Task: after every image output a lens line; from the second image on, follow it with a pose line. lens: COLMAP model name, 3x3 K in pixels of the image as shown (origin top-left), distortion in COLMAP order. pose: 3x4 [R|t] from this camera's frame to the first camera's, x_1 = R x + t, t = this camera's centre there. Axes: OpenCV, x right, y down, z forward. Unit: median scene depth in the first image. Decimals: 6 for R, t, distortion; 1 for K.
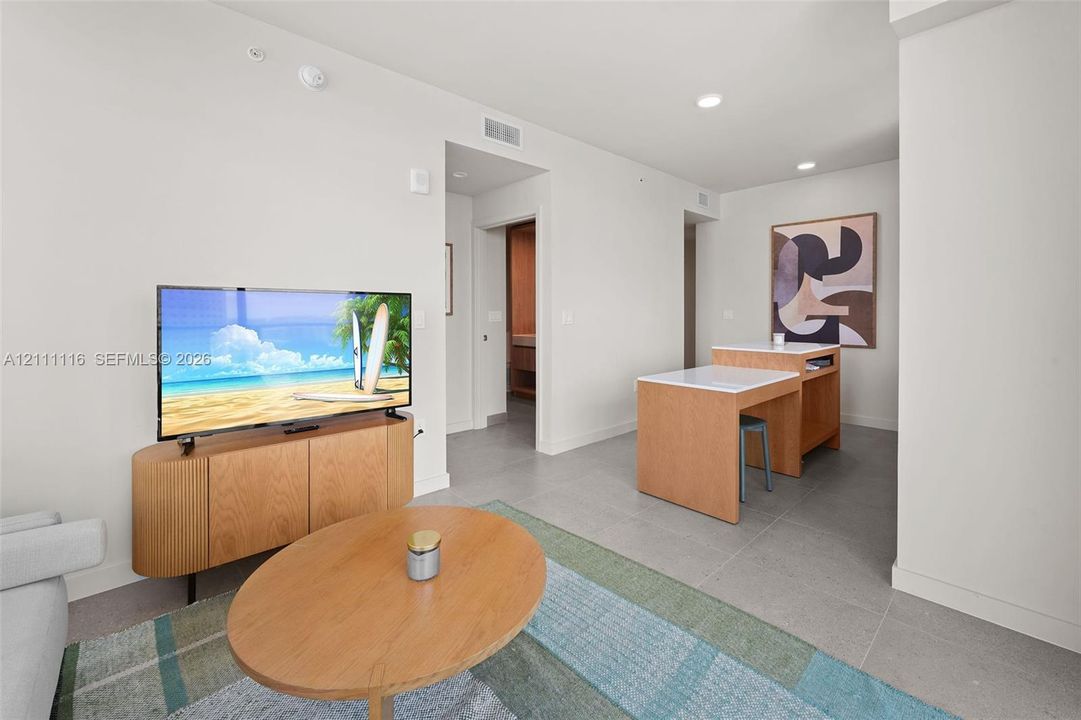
lens RADIAL K [[447.3, 0, 547.5], [0, 447.3, 311.3], [0, 0, 1]] dist [0.001972, -0.000142]
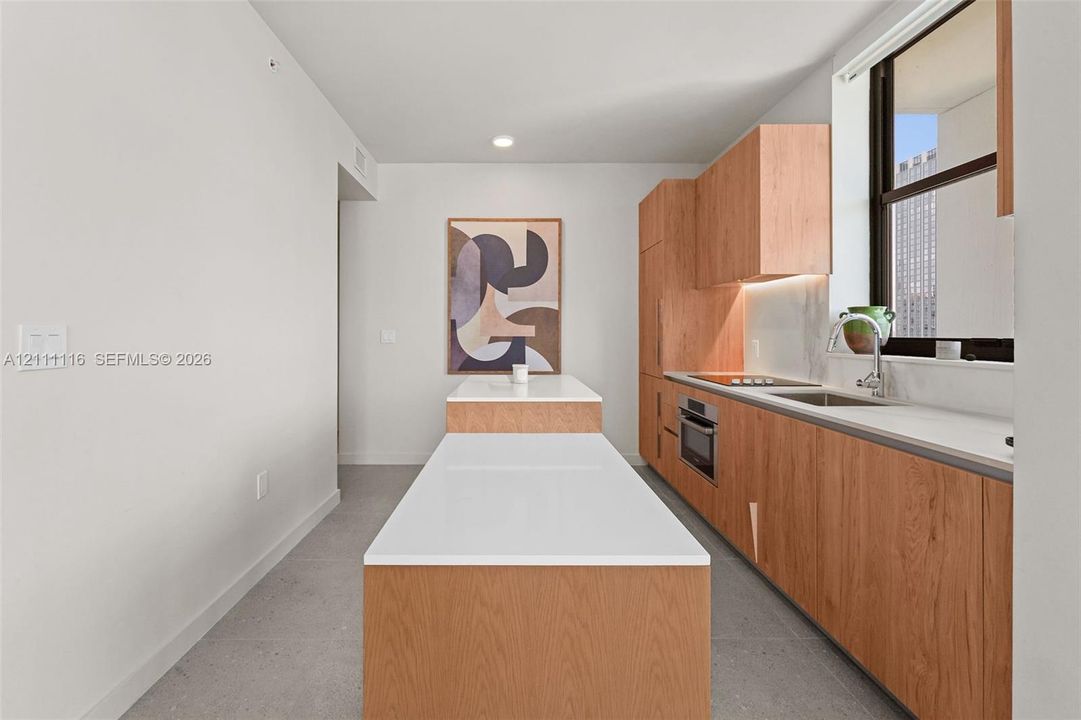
lens RADIAL K [[447.3, 0, 511.2], [0, 447.3, 330.7], [0, 0, 1]] dist [0.001972, -0.000142]
pose [[0.693986, 0.004214, 0.719976, 0.034979], [-0.000074, 0.999983, -0.005782, 0.003139], [-0.719989, 0.003959, 0.693975, 0.434918]]
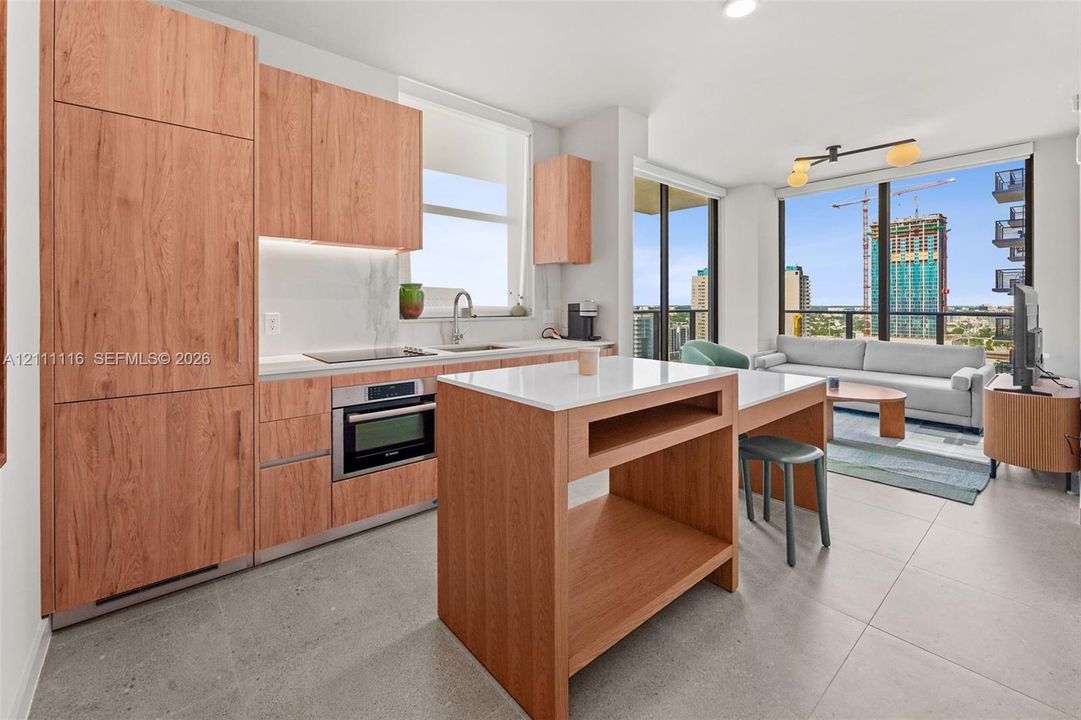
lens RADIAL K [[451.1, 0, 539.0], [0, 451.1, 302.7], [0, 0, 1]] dist [-0.000356, 0.000296]
pose [[-0.997600, 0.000061, 0.069241, 0.415365], [-0.000014, 0.999999, -0.001071, 0.002517], [-0.069241, -0.001069, -0.997599, 1.129242]]
